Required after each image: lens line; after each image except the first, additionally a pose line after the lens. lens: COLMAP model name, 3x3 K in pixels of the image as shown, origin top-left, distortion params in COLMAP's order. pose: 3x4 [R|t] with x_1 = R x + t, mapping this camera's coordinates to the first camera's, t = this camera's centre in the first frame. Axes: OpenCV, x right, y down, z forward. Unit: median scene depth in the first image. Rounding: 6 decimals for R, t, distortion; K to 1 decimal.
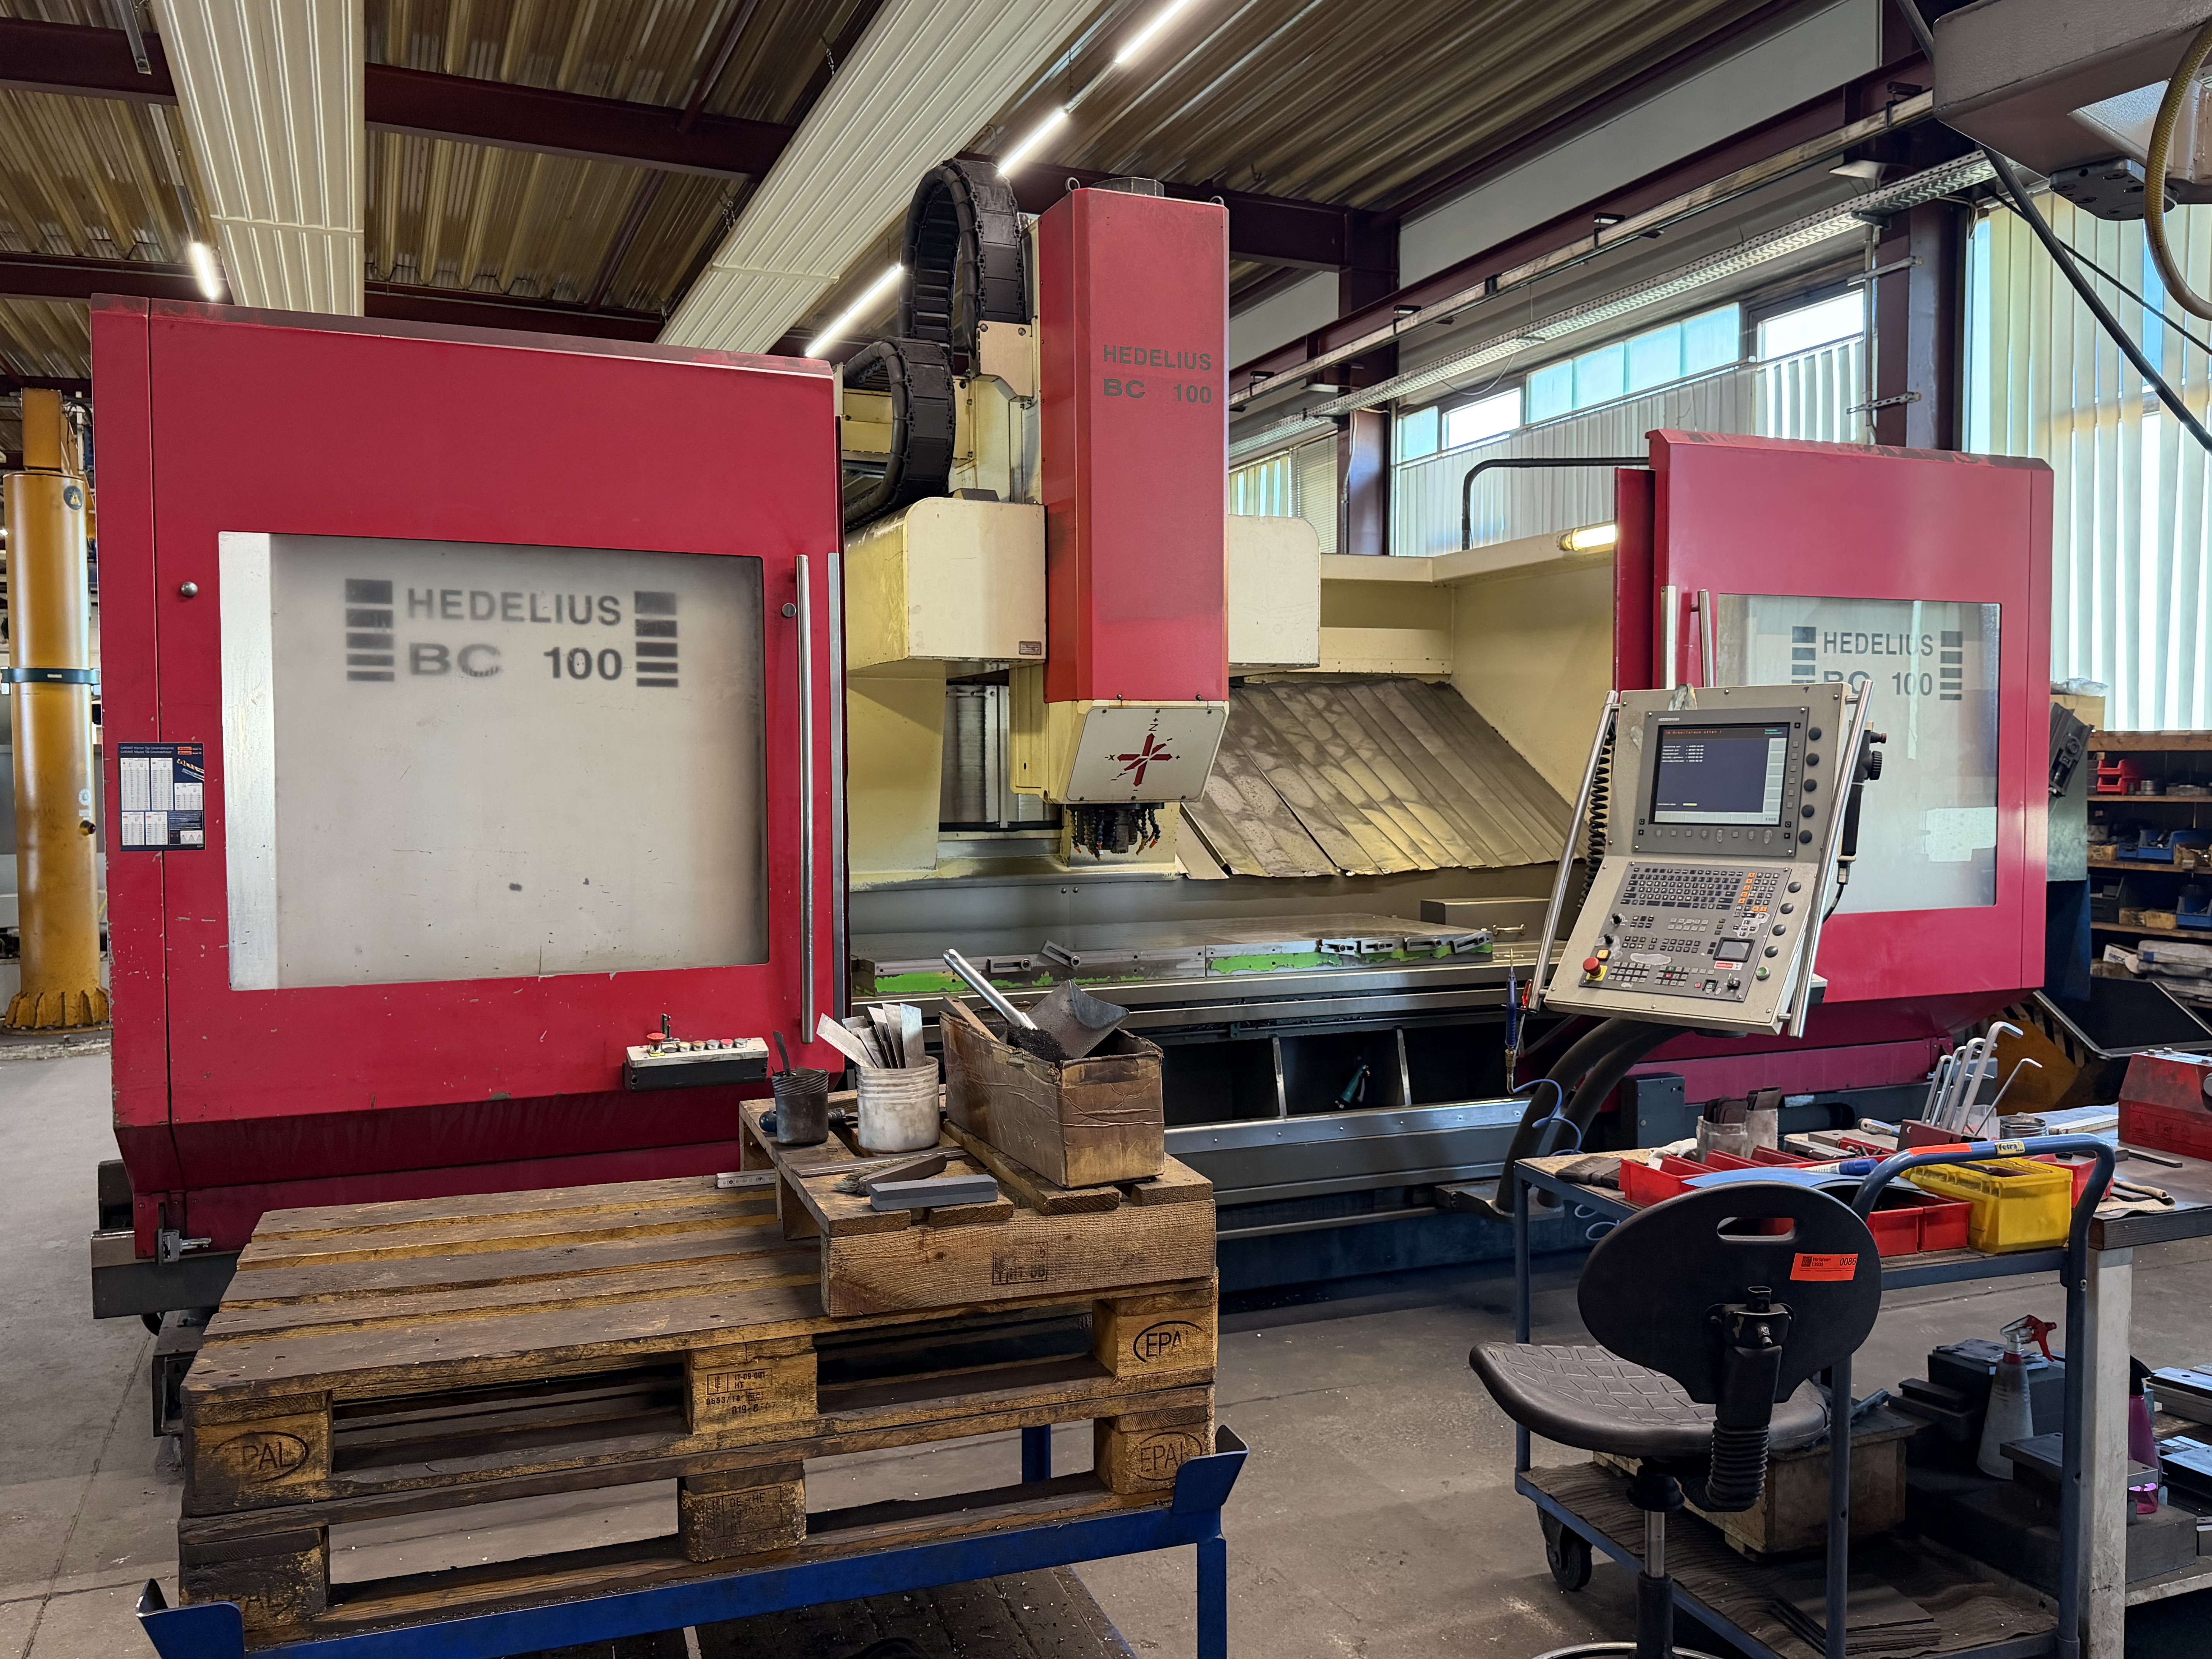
lens RADIAL K [[1820.5, 0, 1100.3], [0, 1820.5, 841.2], [0, 0, 1]] dist [0.093654, -0.114849]
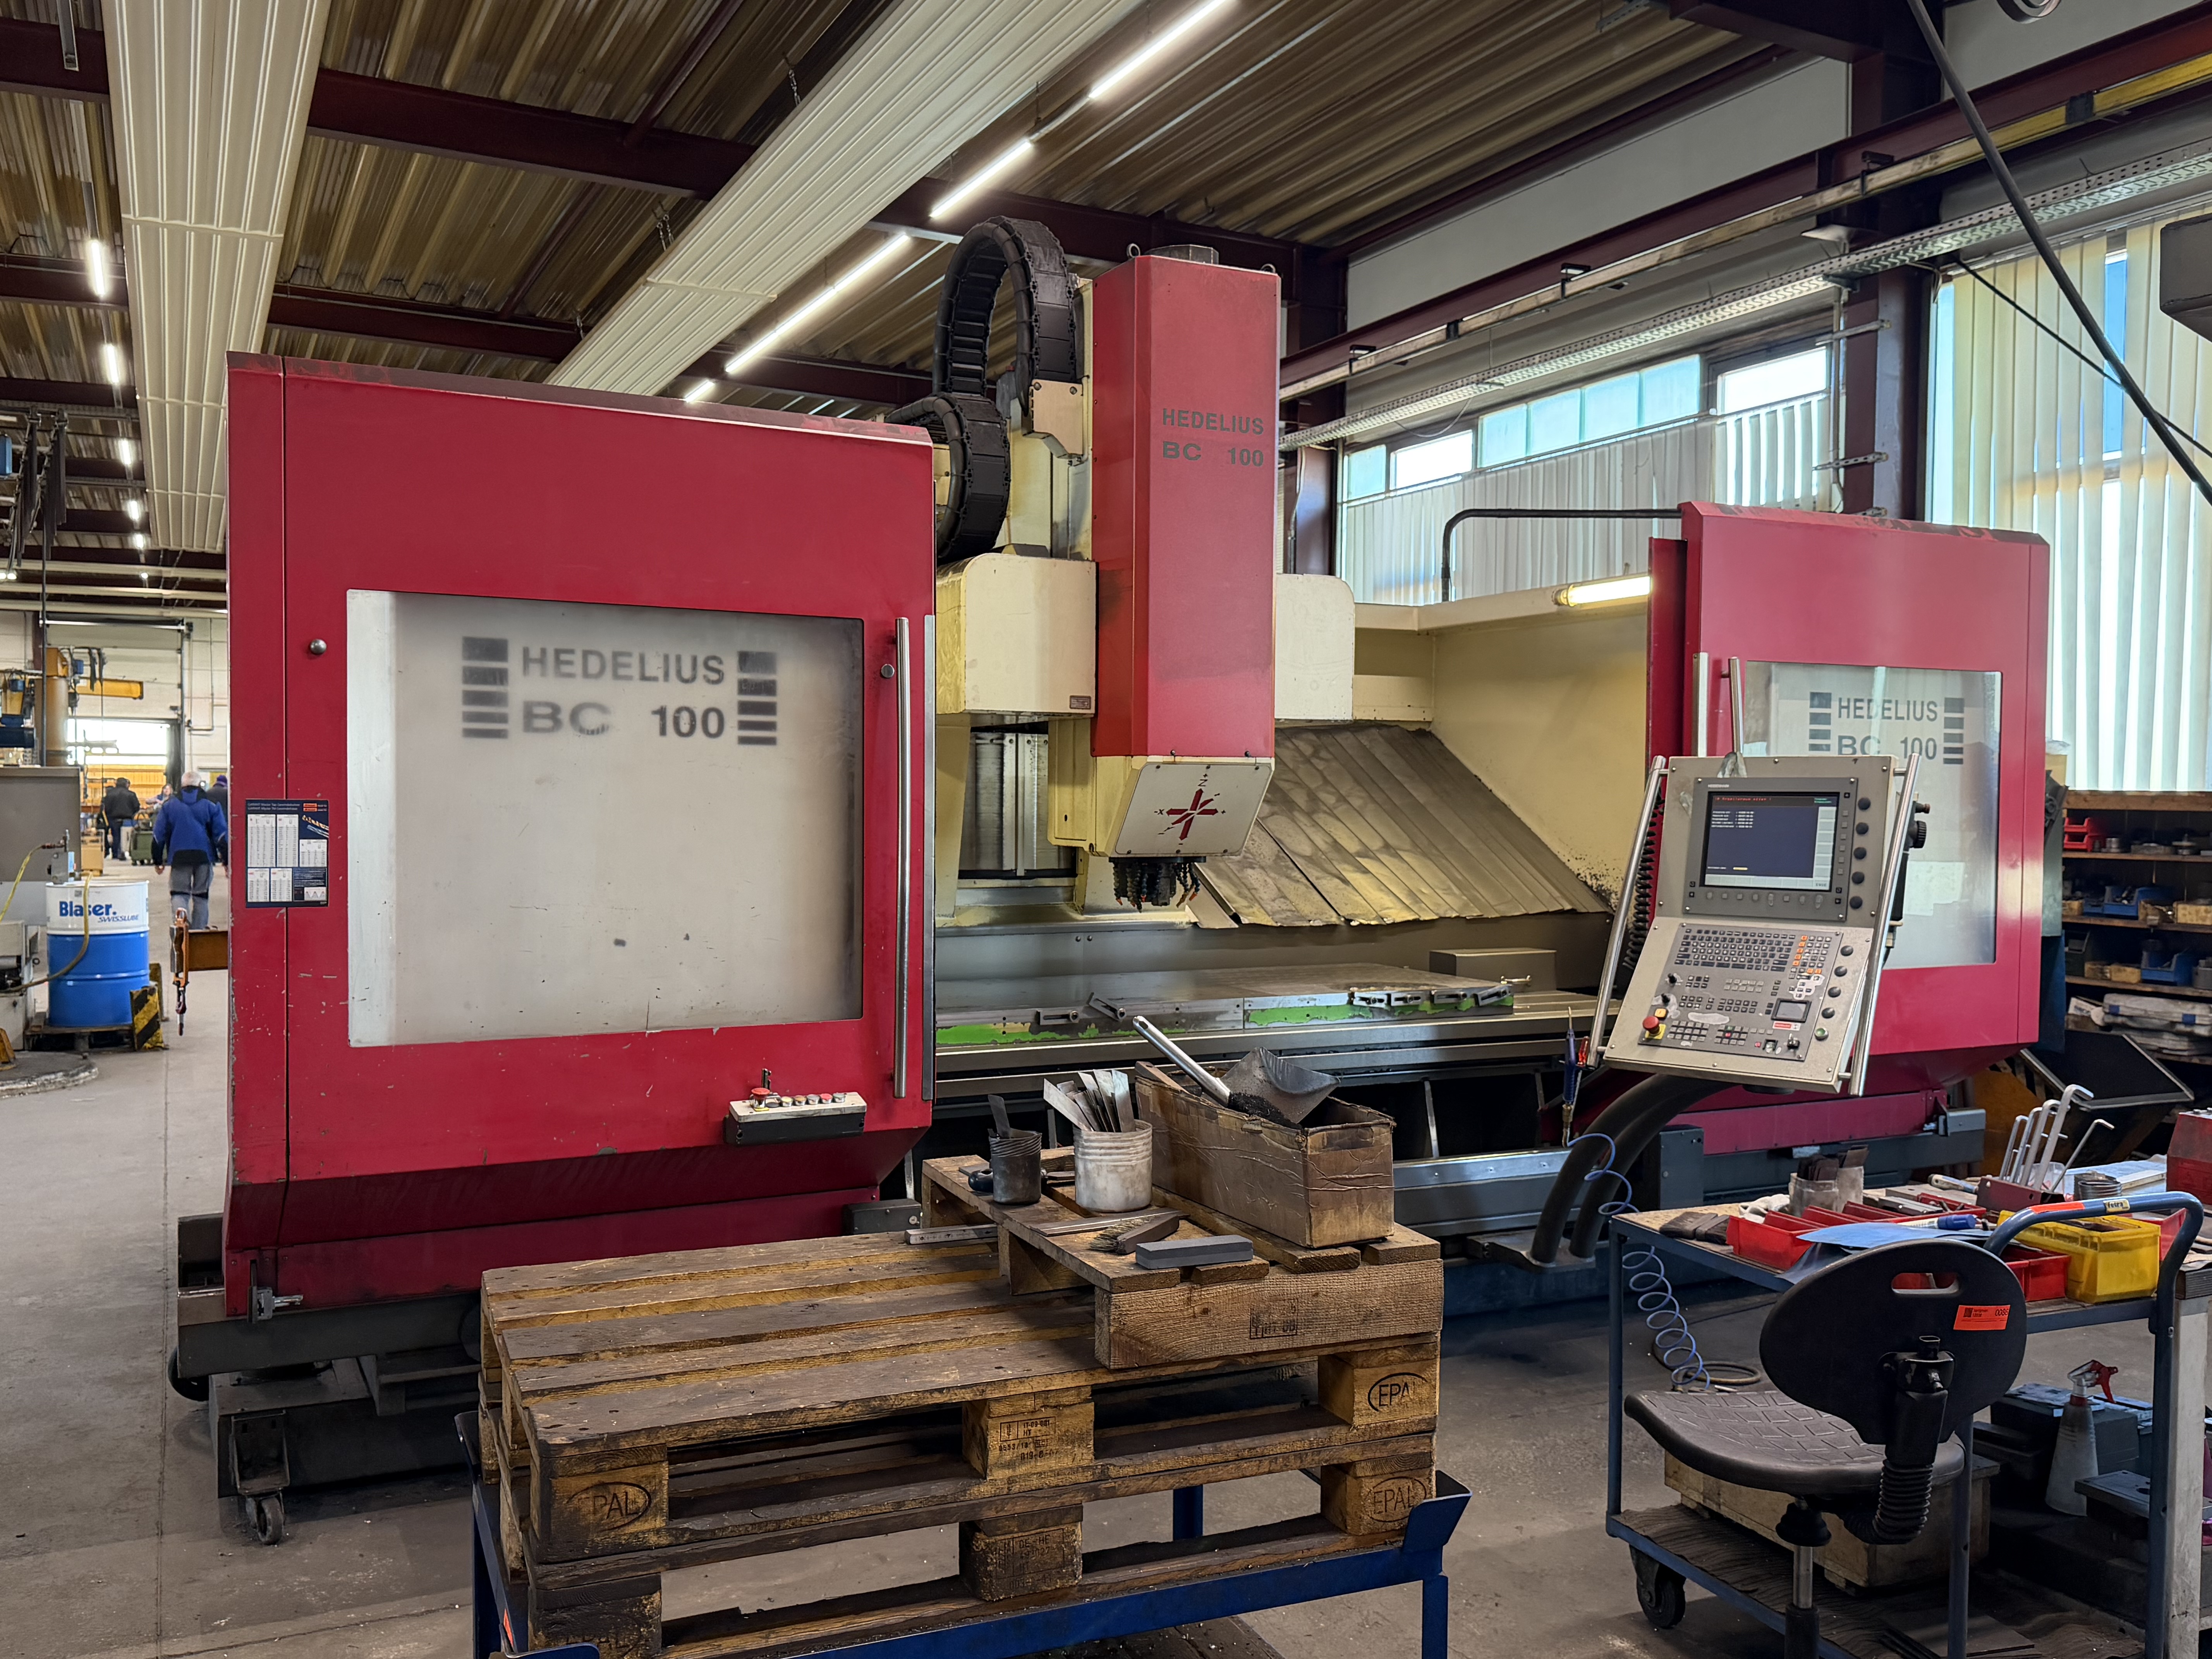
lens RADIAL K [[1908.2, 0, 1091.2], [0, 1908.2, 842.5], [0, 0, 1]] dist [0.091912, -0.100254]
pose [[0.997733, 0.010544, 0.066470, -0.105543], [-0.009637, 0.999856, -0.013943, -0.014417], [-0.066607, 0.013271, 0.997691, -0.056254]]
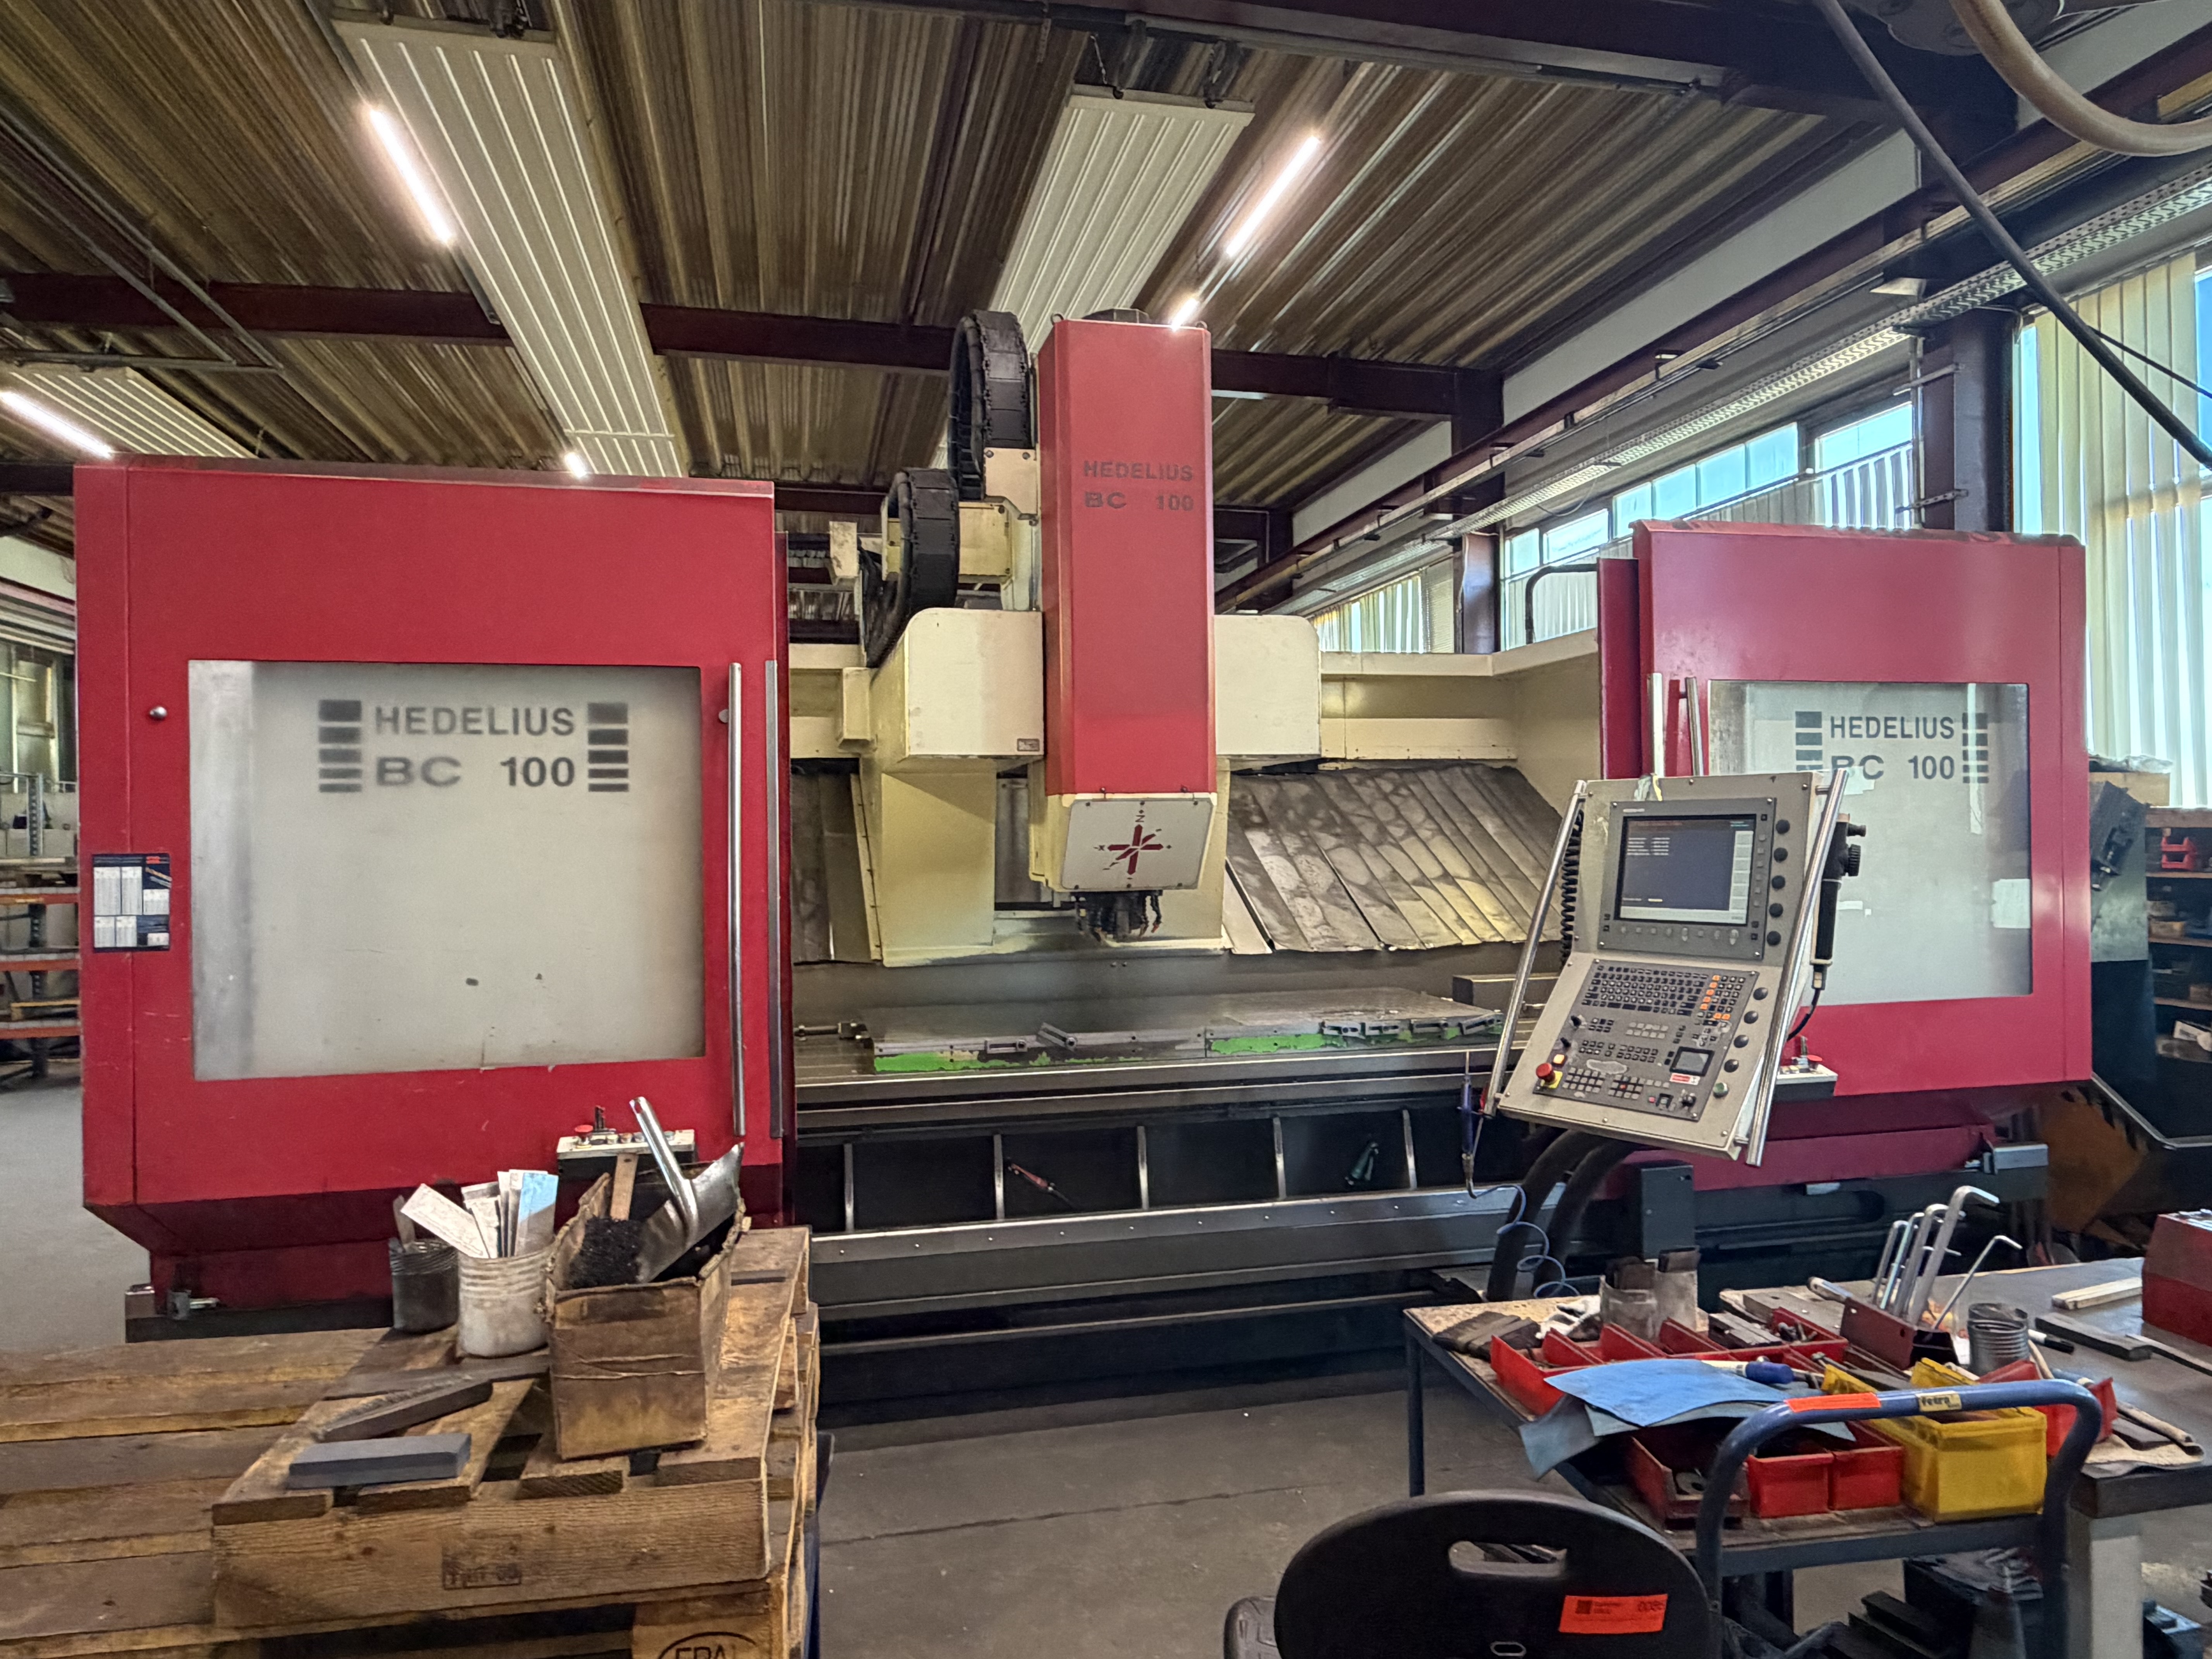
lens RADIAL K [[1410.2, 0, 1079.9], [0, 1410.2, 827.7], [0, 0, 1]] dist [-0.014699, 0.022337]
pose [[0.983664, -0.008418, -0.179815, 0.143162], [0.000612, 0.999057, -0.043423, -0.023279], [0.180011, 0.042604, 0.982742, 0.205841]]
